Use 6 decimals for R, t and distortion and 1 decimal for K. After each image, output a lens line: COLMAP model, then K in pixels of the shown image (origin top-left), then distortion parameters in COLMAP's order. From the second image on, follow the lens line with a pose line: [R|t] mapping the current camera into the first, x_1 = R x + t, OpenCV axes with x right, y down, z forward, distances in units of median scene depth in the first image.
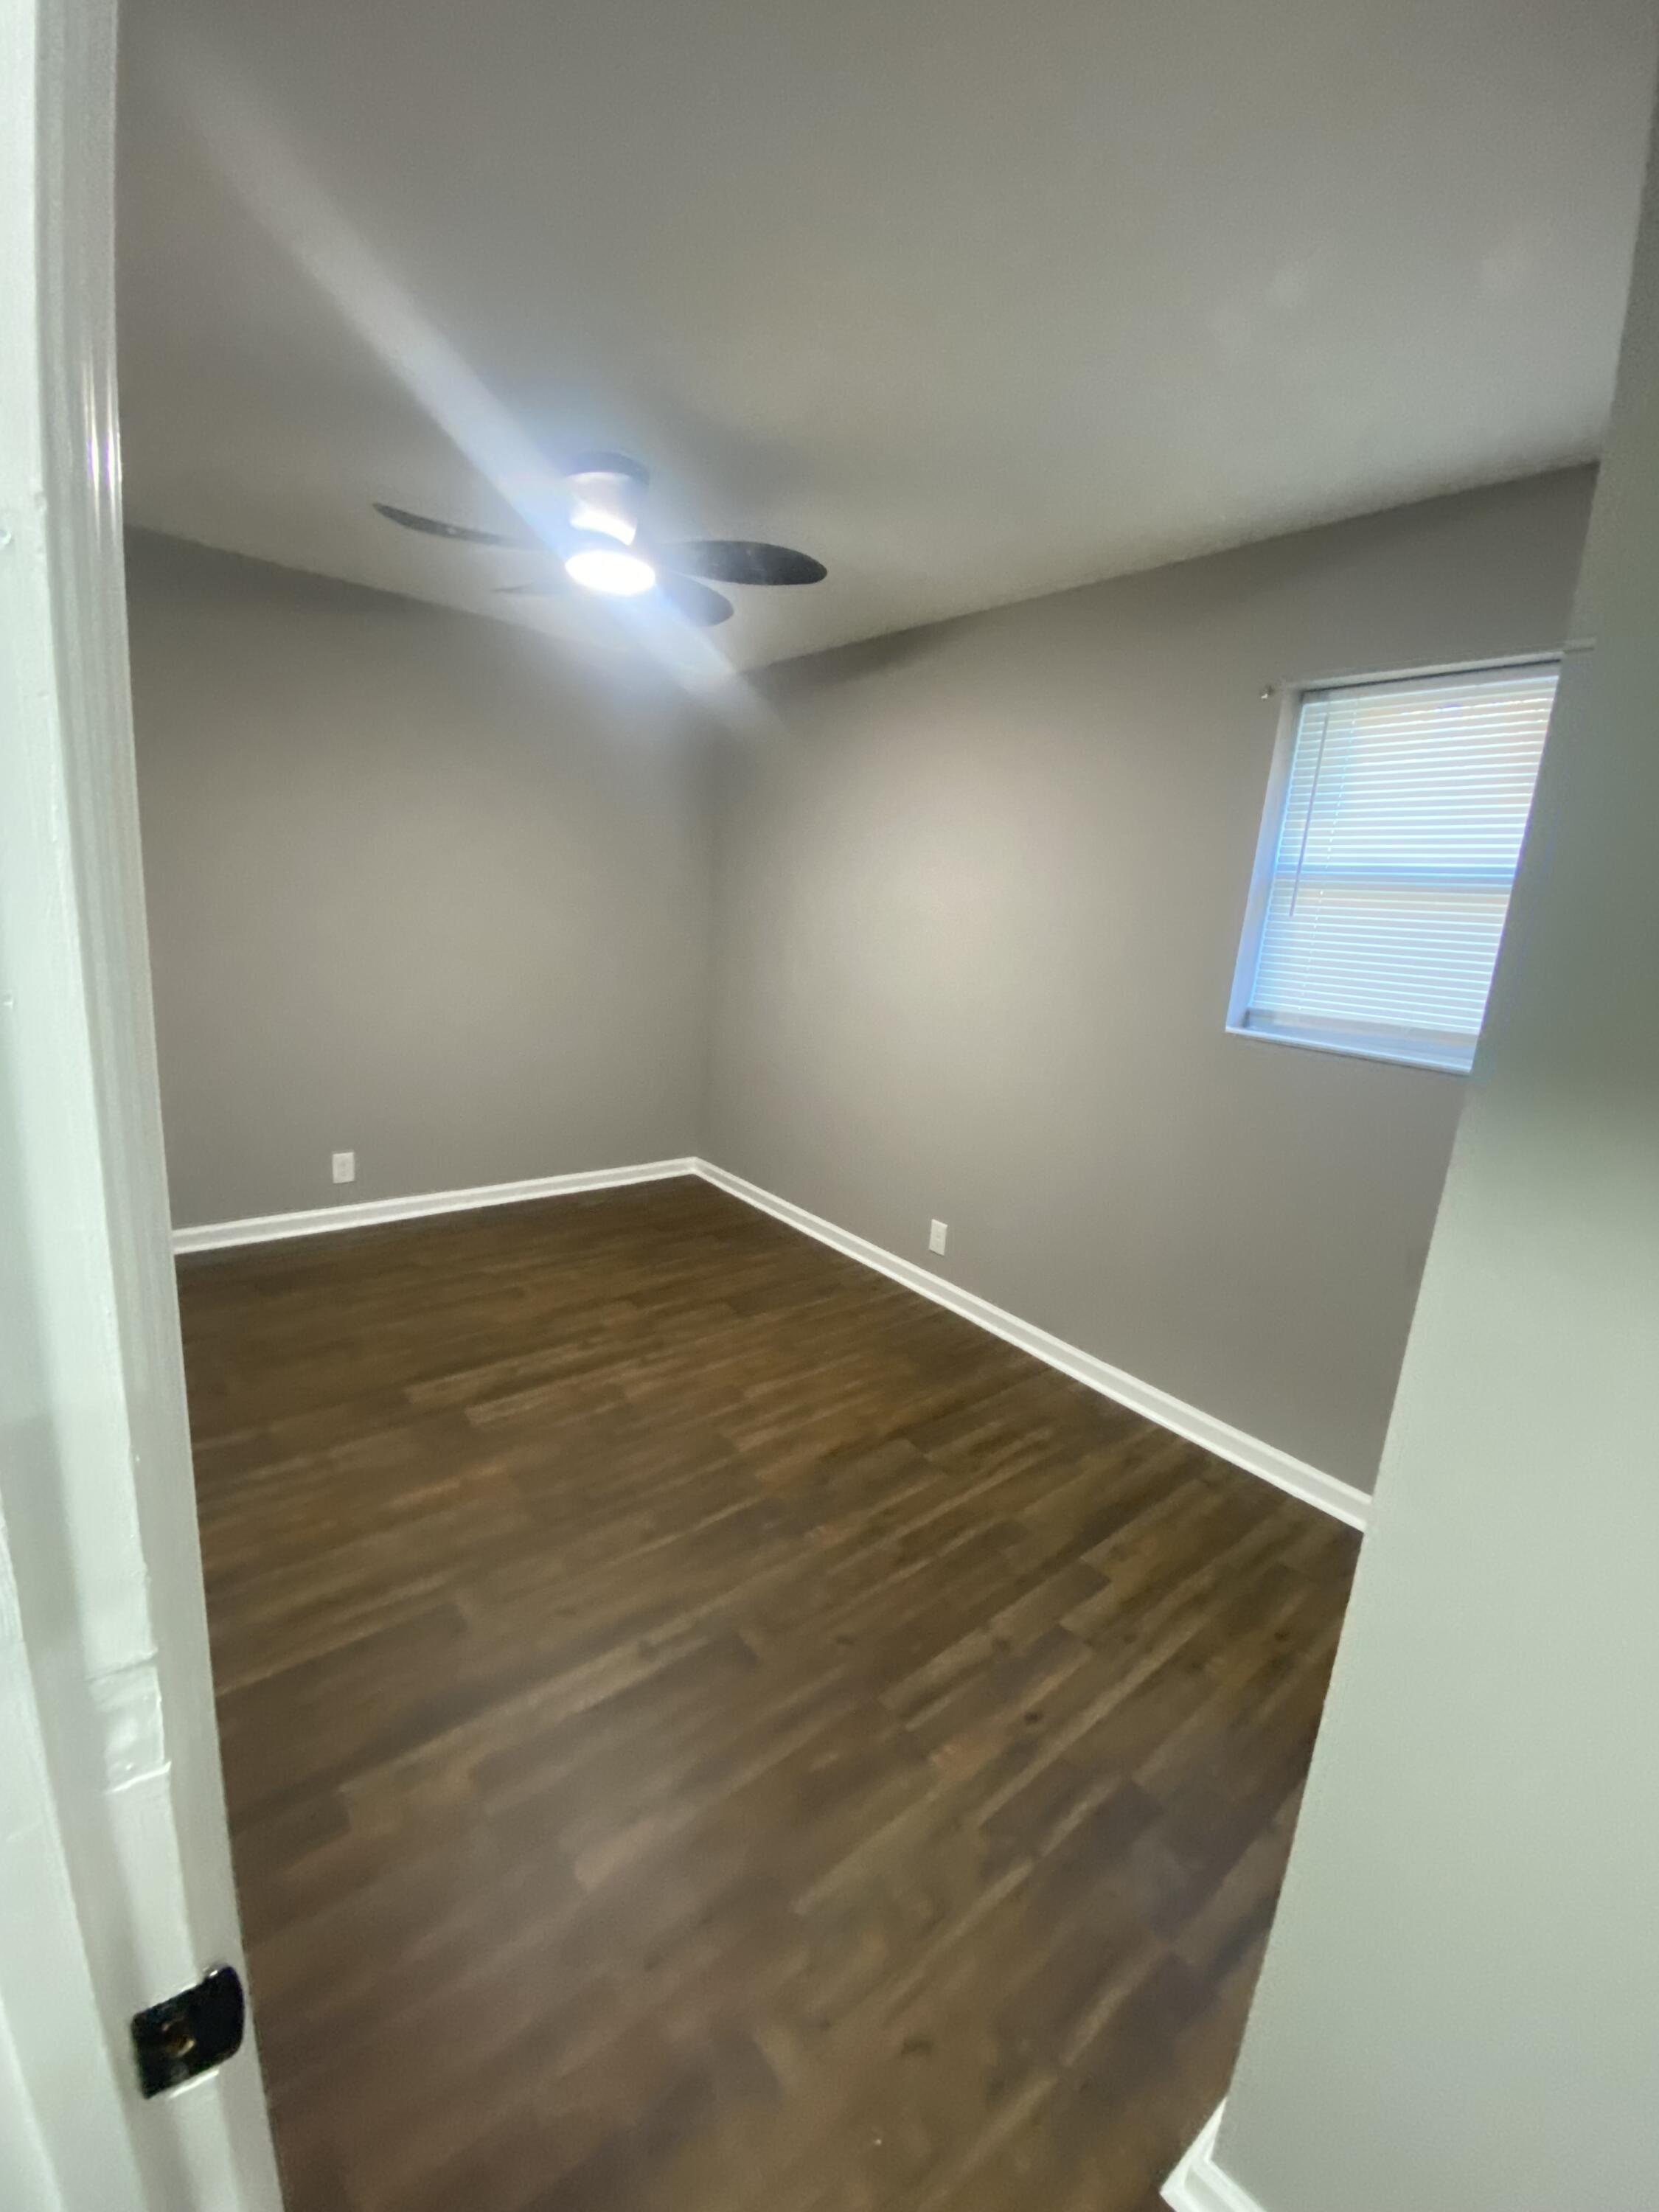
lens RADIAL K [[880.6, 0, 829.5], [0, 880.6, 1106.0], [0, 0, 1]] dist [-0.000047, -0.000150]
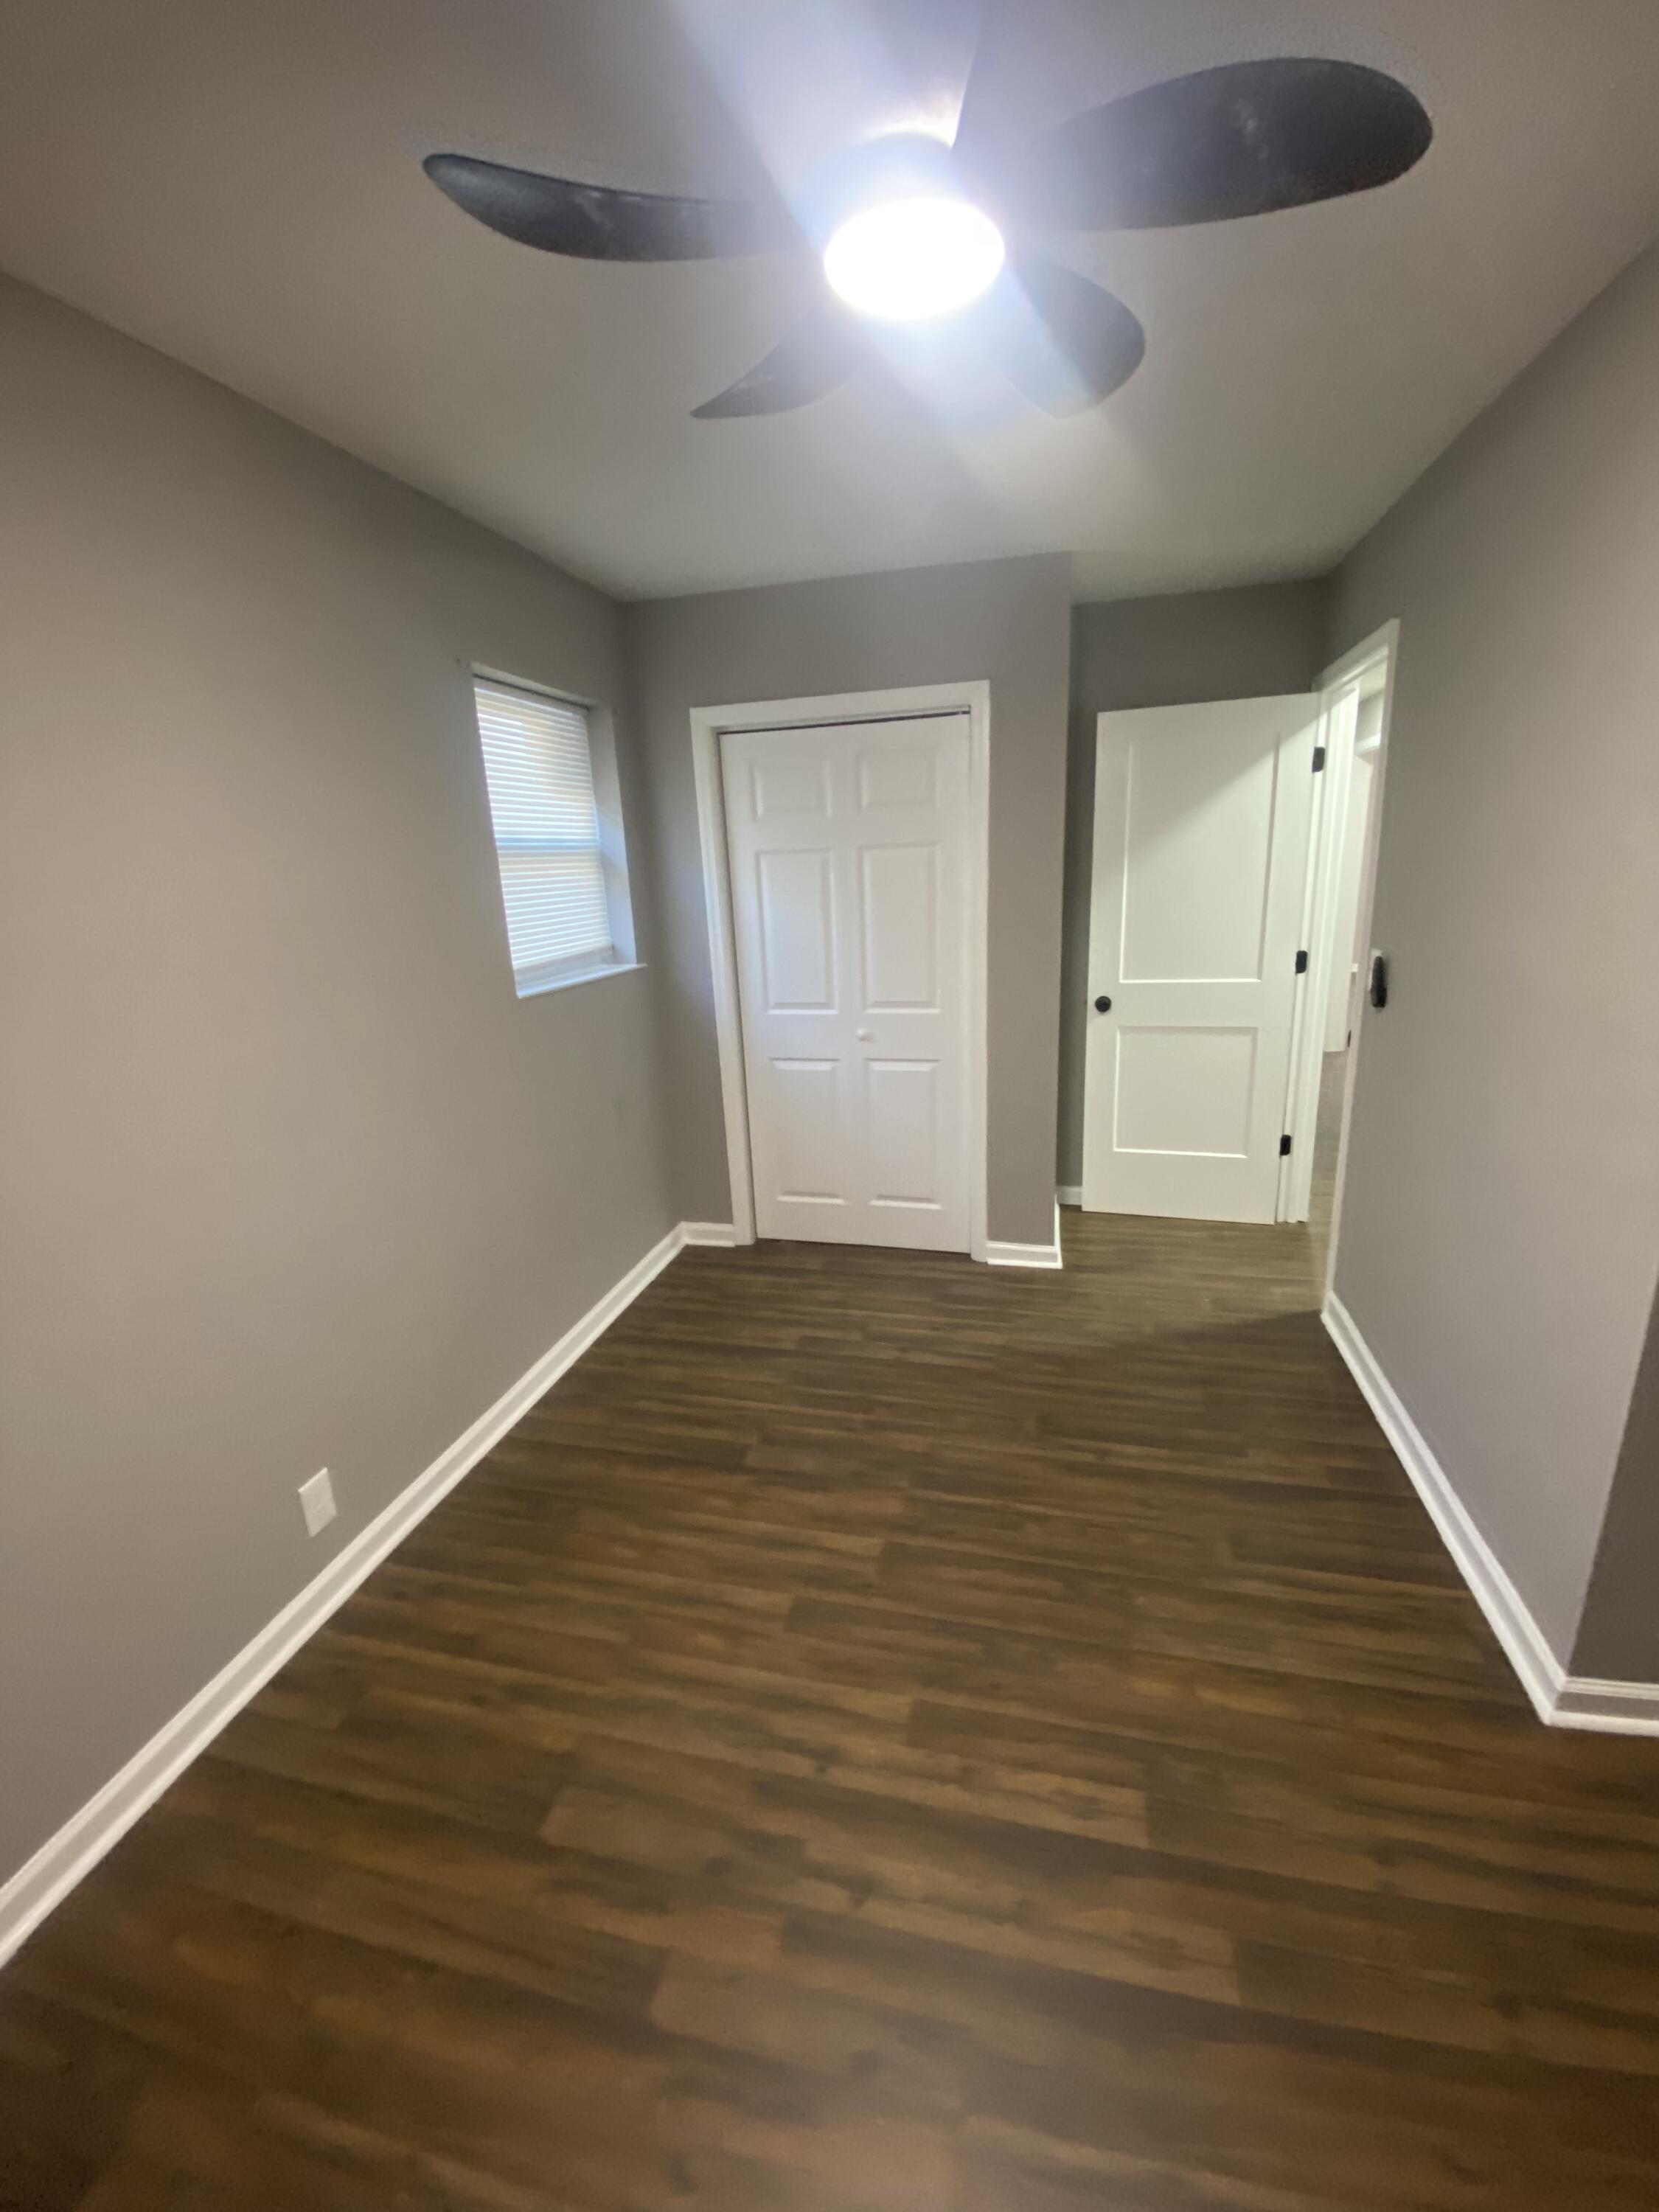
lens RADIAL K [[898.1, 0, 829.5], [0, 898.1, 1106.0], [0, 0, 1]] dist [-0.017342, -0.000537]
pose [[-0.598908, -0.269705, 0.754035, -0.612823], [0.176775, 0.873829, 0.452961, -0.387934], [-0.781063, 0.404576, -0.475666, 1.279069]]
